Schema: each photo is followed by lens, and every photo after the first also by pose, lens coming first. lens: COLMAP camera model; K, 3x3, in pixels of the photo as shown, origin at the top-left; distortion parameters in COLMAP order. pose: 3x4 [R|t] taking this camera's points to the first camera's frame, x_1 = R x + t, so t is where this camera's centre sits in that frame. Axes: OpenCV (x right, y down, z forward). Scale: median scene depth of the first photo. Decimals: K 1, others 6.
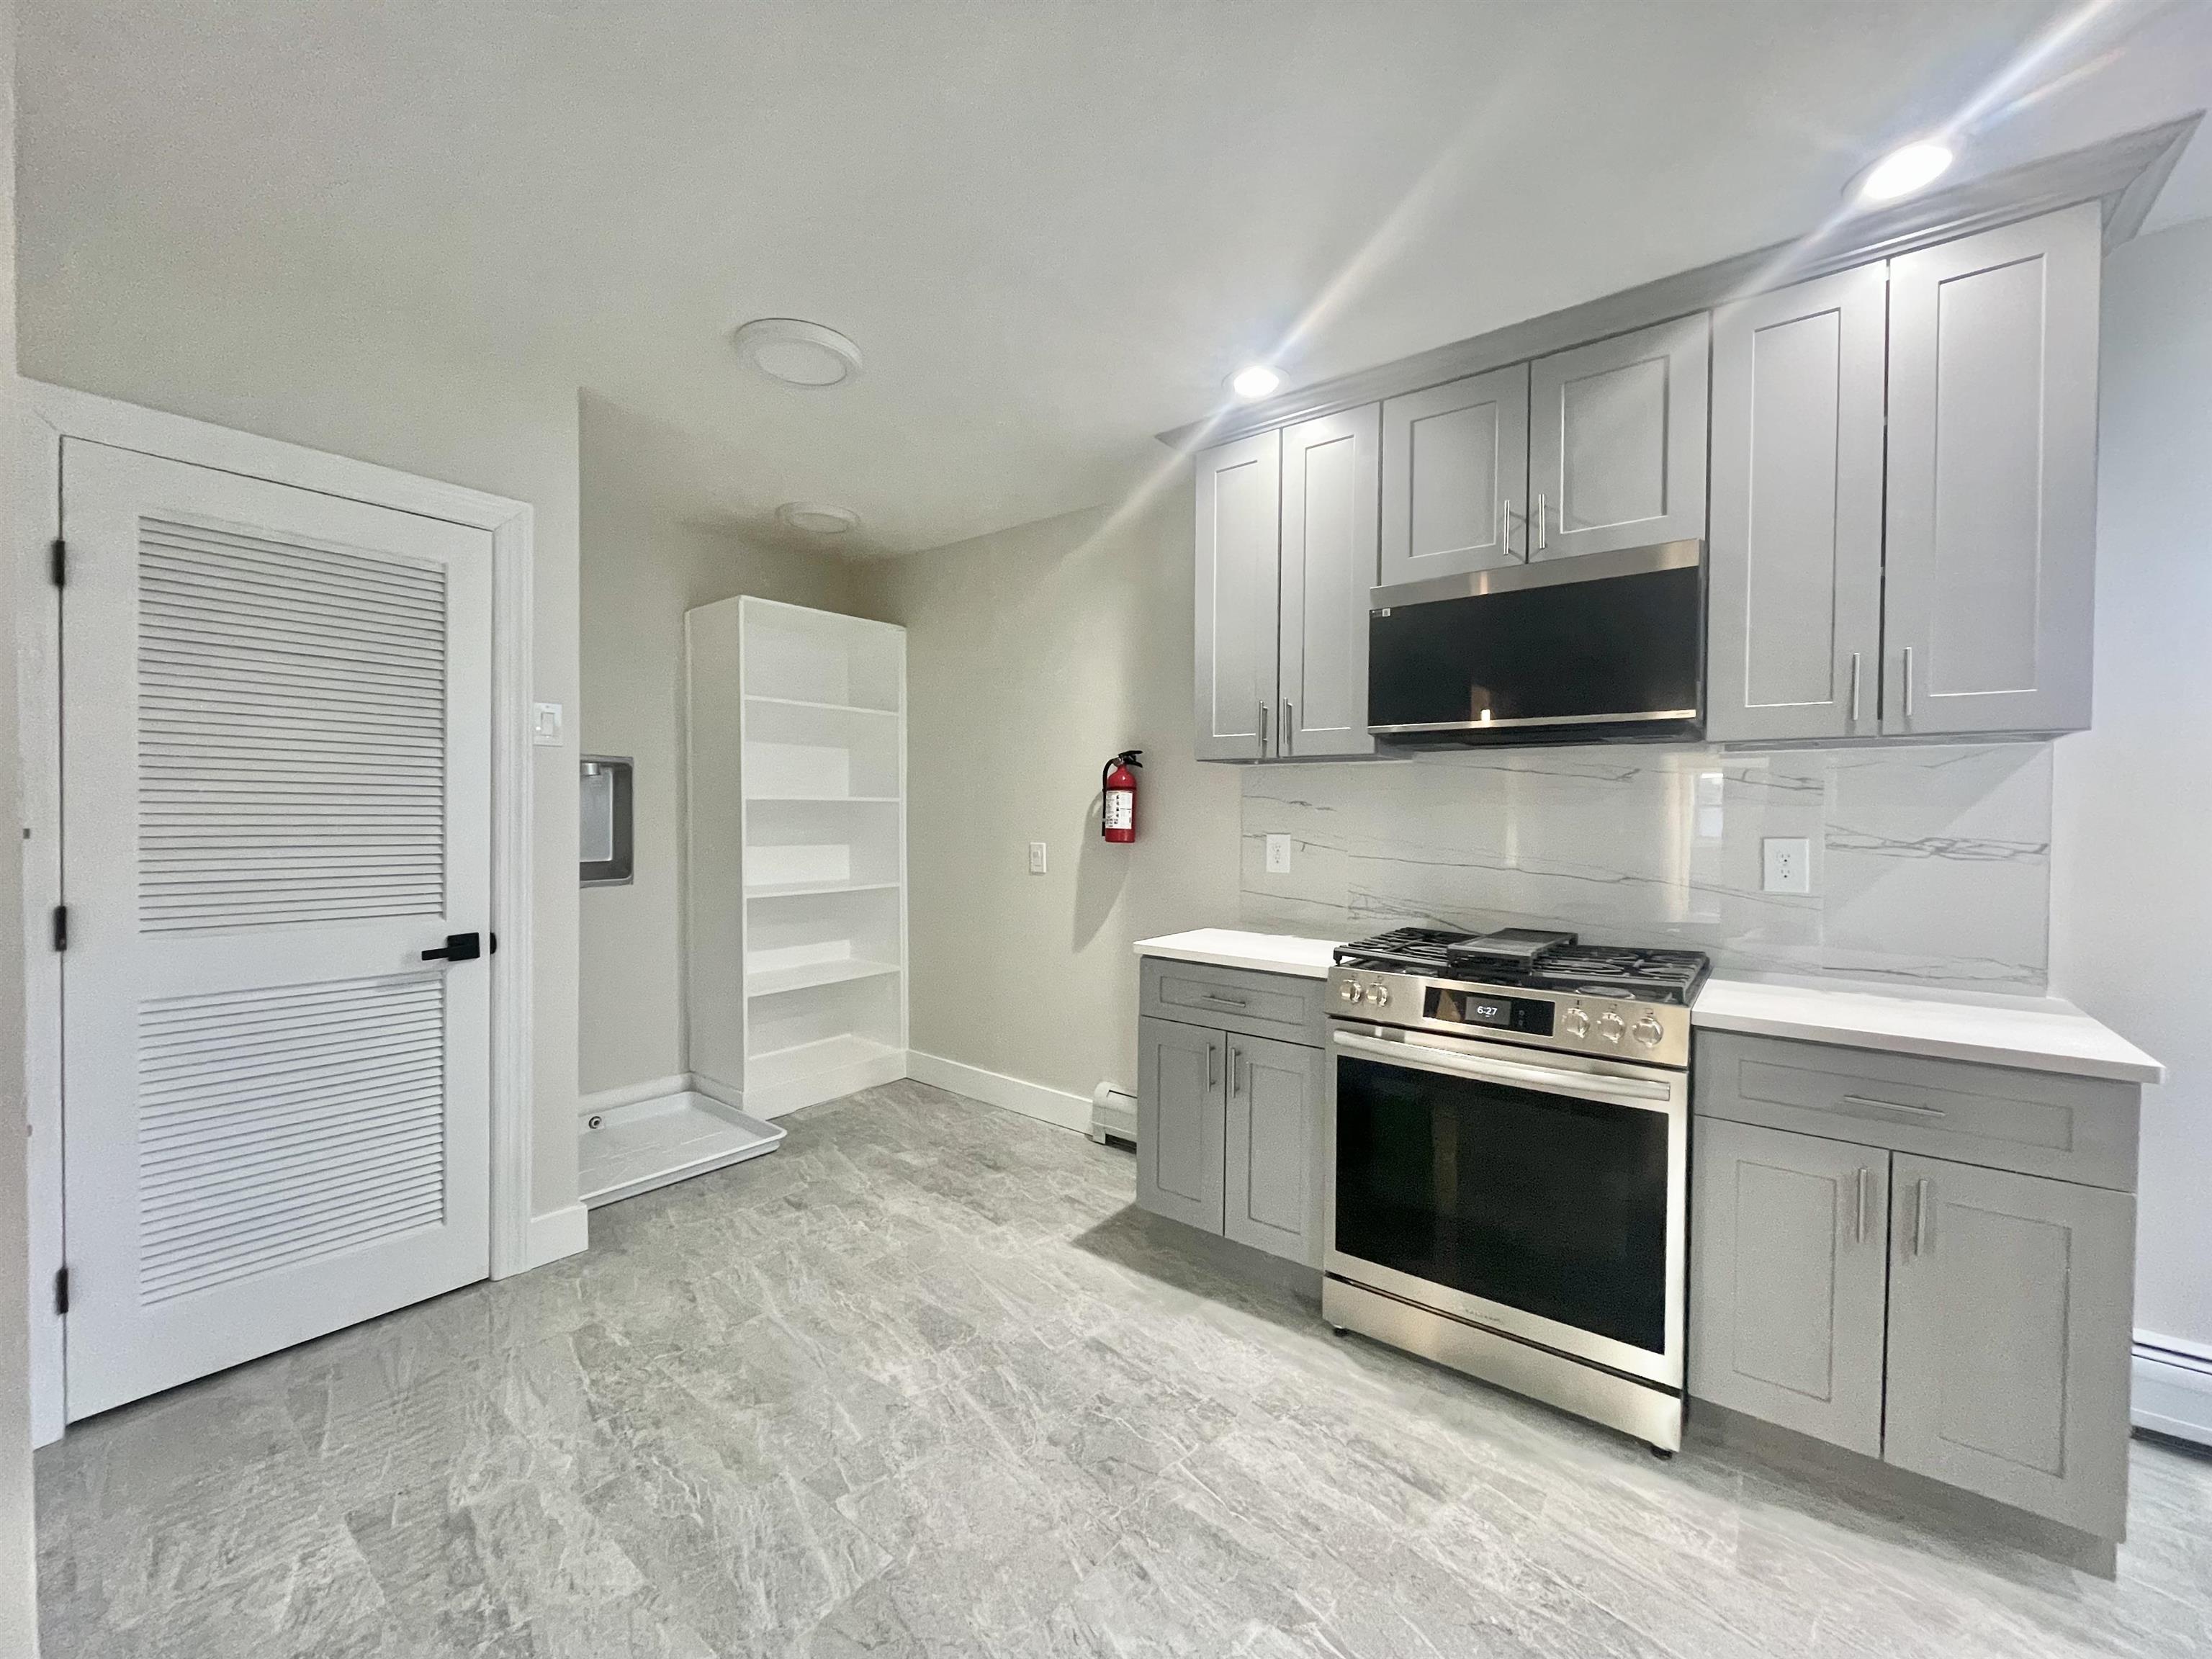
lens RADIAL K [[890.6, 0, 1106.0], [0, 890.6, 829.5], [0, 0, 1]] dist [-0.002999, -0.000288]
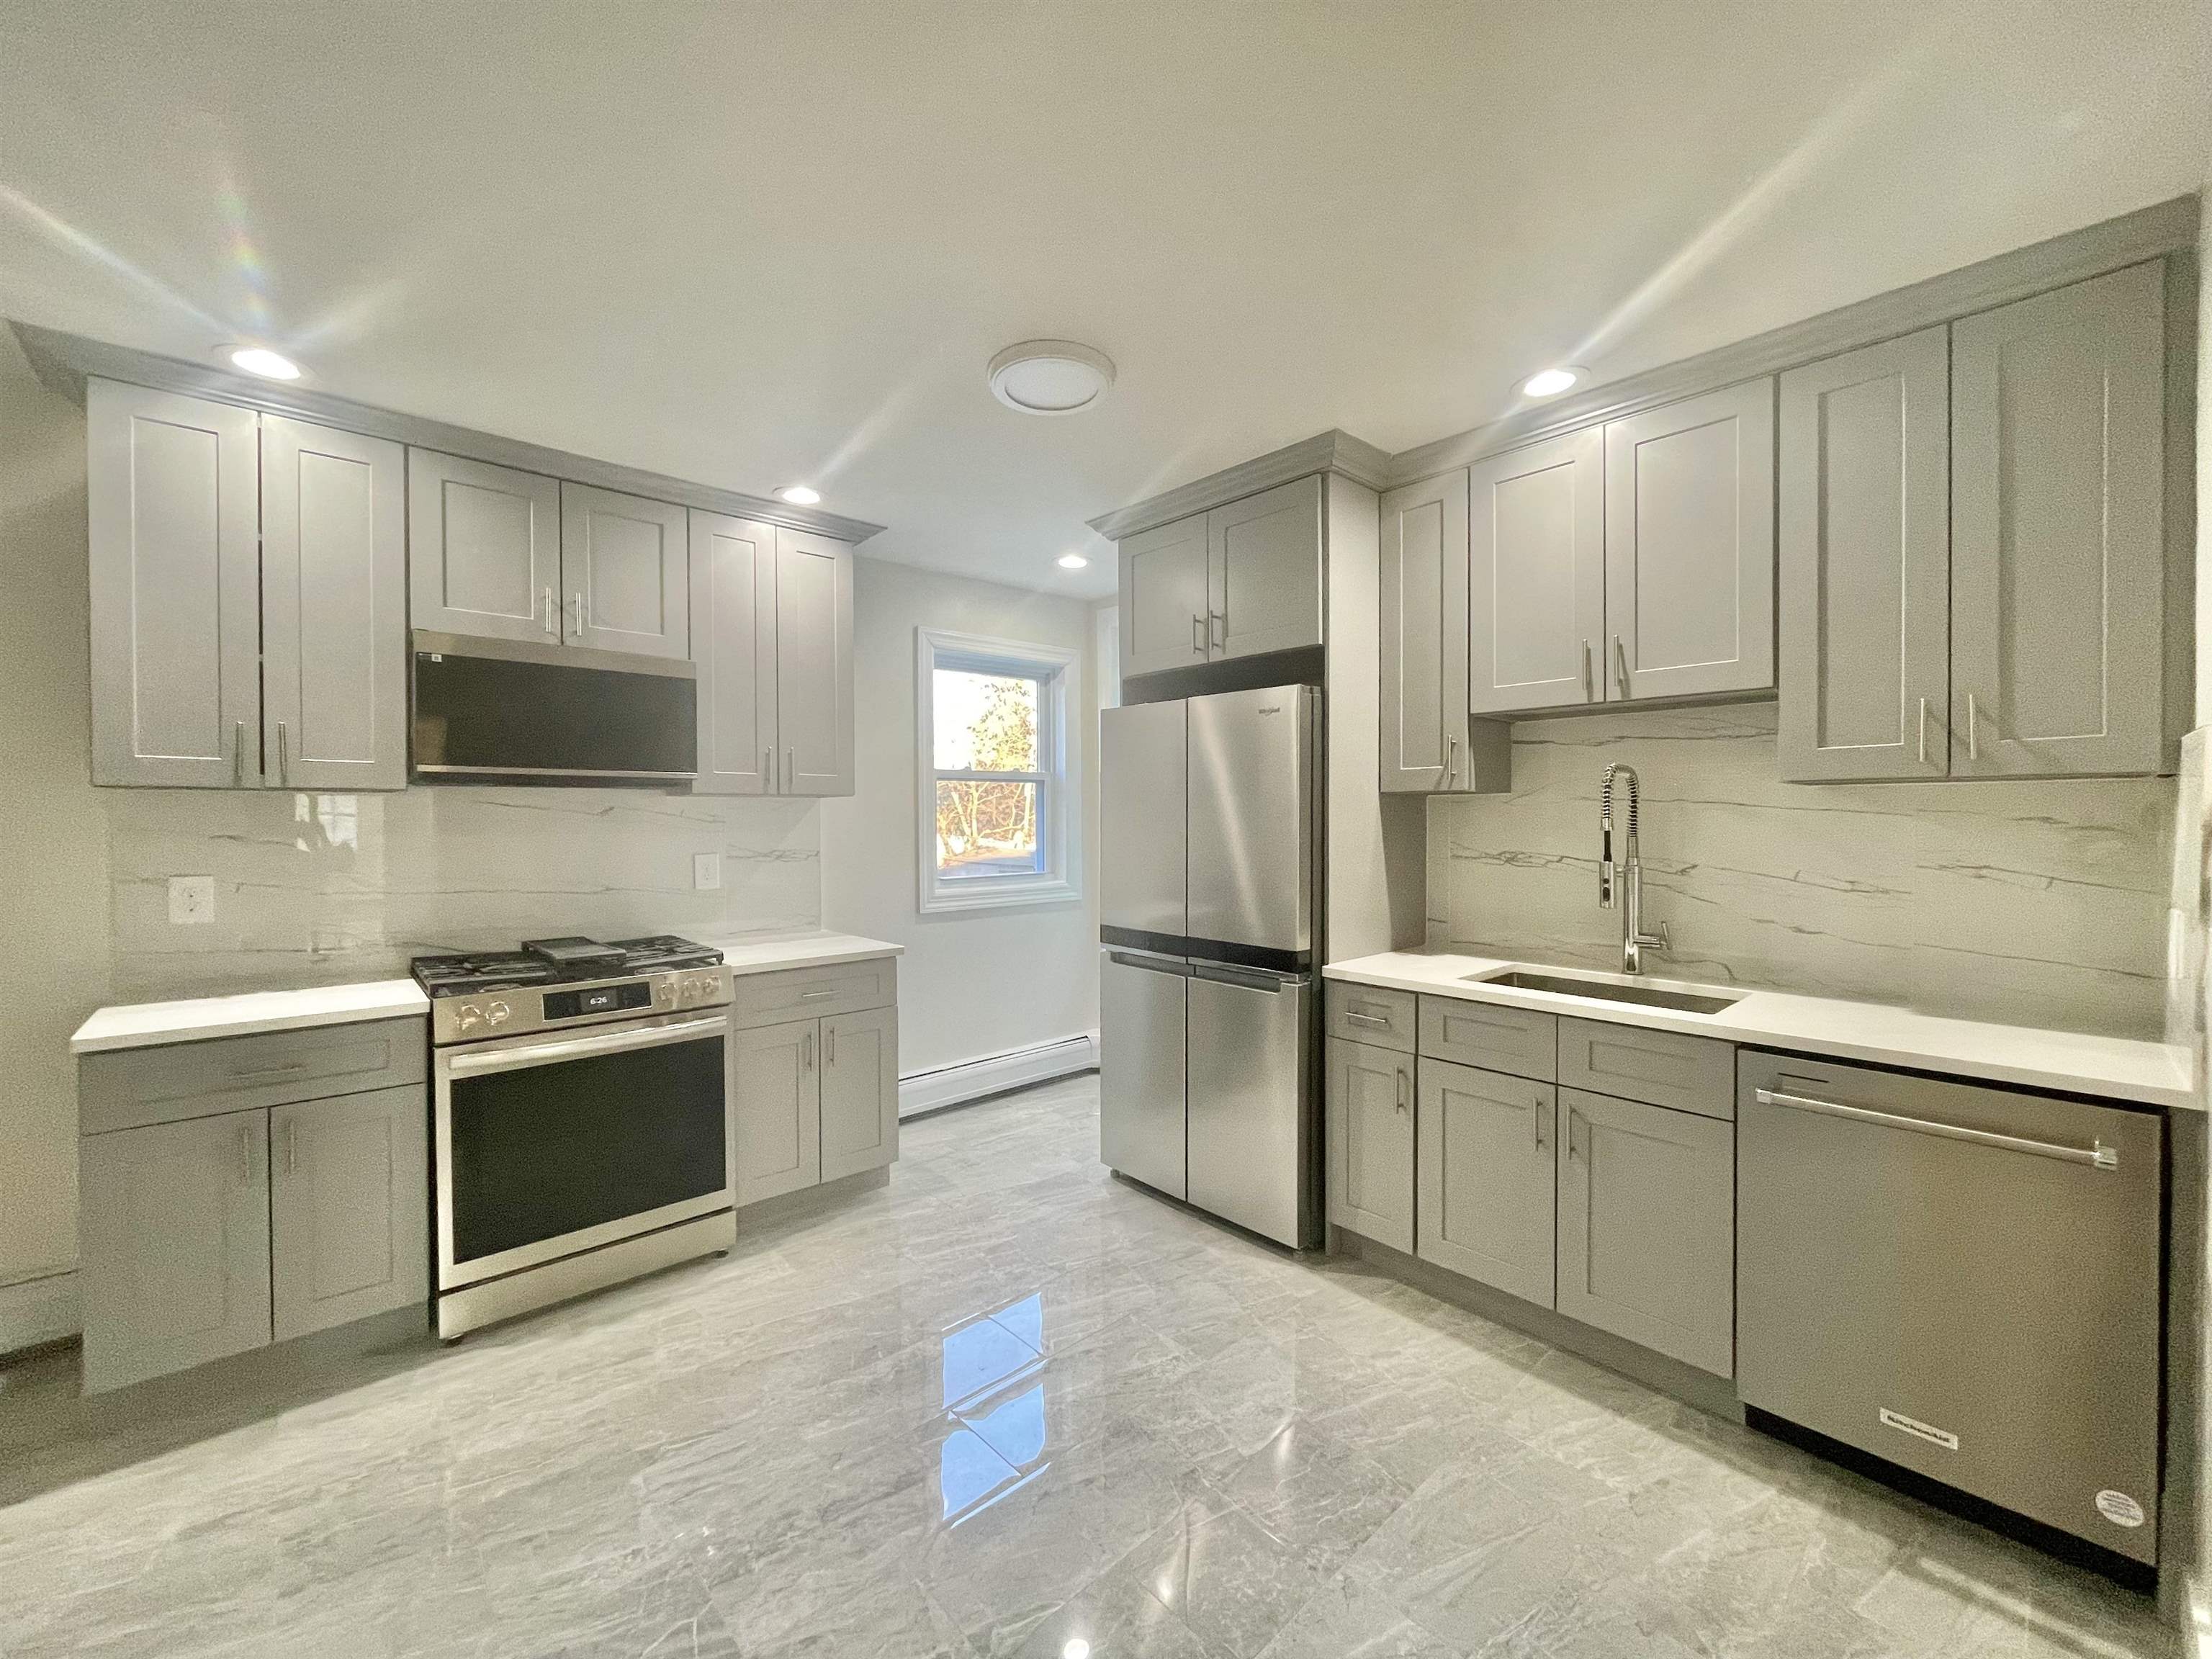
lens RADIAL K [[890.6, 0, 1106.0], [0, 890.6, 829.5], [0, 0, 1]] dist [-0.002999, -0.000288]
pose [[0.166754, -0.020278, 0.985790, -0.644562], [0.025041, 0.999553, 0.016325, -0.040872], [-0.985680, 0.021963, 0.167187, 0.050522]]
